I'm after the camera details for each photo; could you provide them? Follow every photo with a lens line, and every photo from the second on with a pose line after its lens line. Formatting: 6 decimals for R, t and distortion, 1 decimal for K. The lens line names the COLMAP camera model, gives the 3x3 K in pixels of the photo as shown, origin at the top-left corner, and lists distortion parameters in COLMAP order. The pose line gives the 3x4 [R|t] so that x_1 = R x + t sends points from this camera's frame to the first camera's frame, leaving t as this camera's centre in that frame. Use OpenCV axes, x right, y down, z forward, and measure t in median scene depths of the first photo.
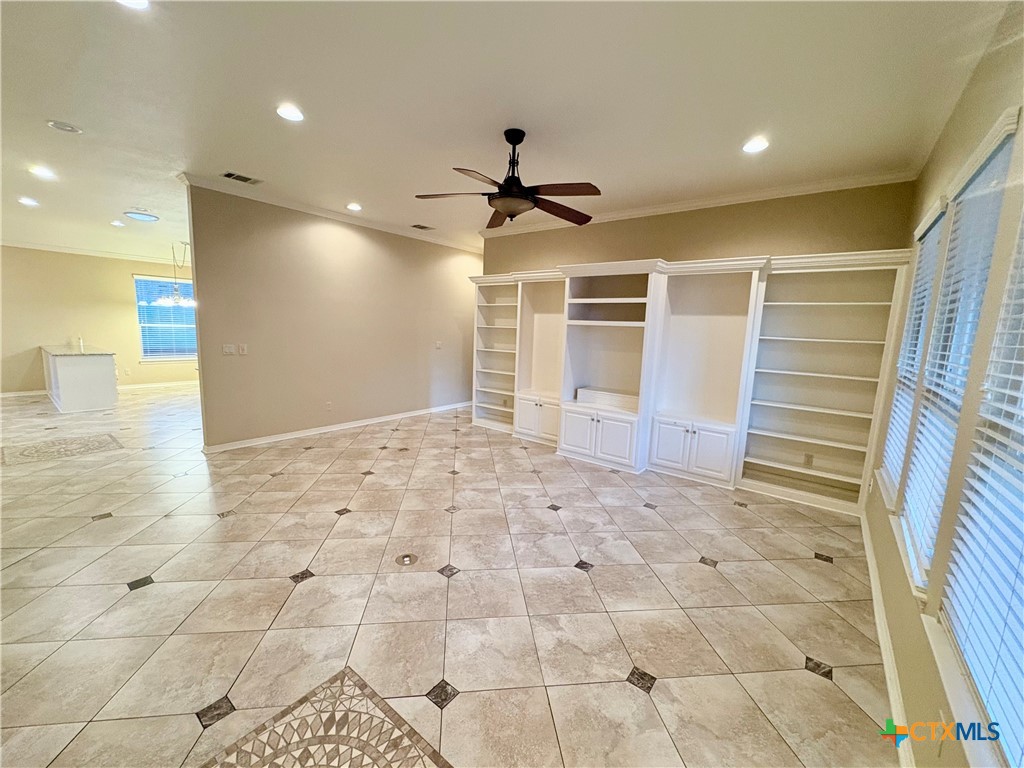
lens RADIAL K [[407.9, 0, 512.8], [0, 407.9, 385.6], [0, 0, 1]] dist [-0.003903, 0.000877]
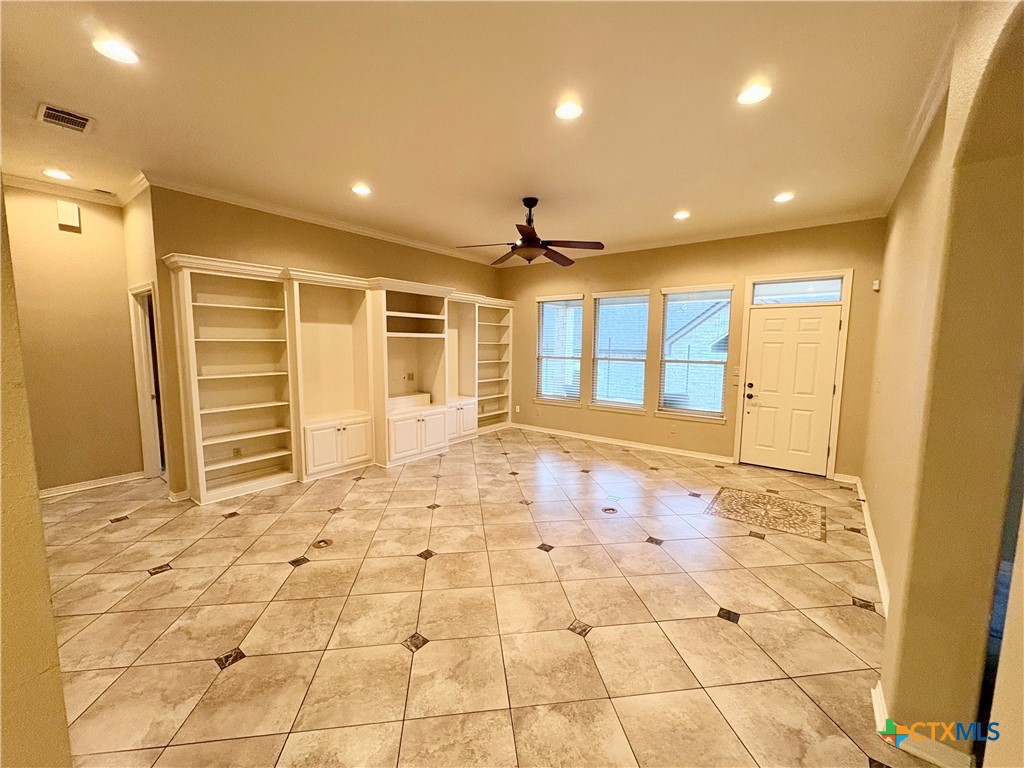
lens RADIAL K [[407.9, 0, 513.7], [0, 407.9, 385.2], [0, 0, 1]] dist [-0.003903, 0.000877]
pose [[-0.013009, -0.139747, 0.990102, -0.954832], [0.131079, 0.981402, 0.140241, -0.142708], [-0.991287, 0.131606, 0.005551, 0.759863]]
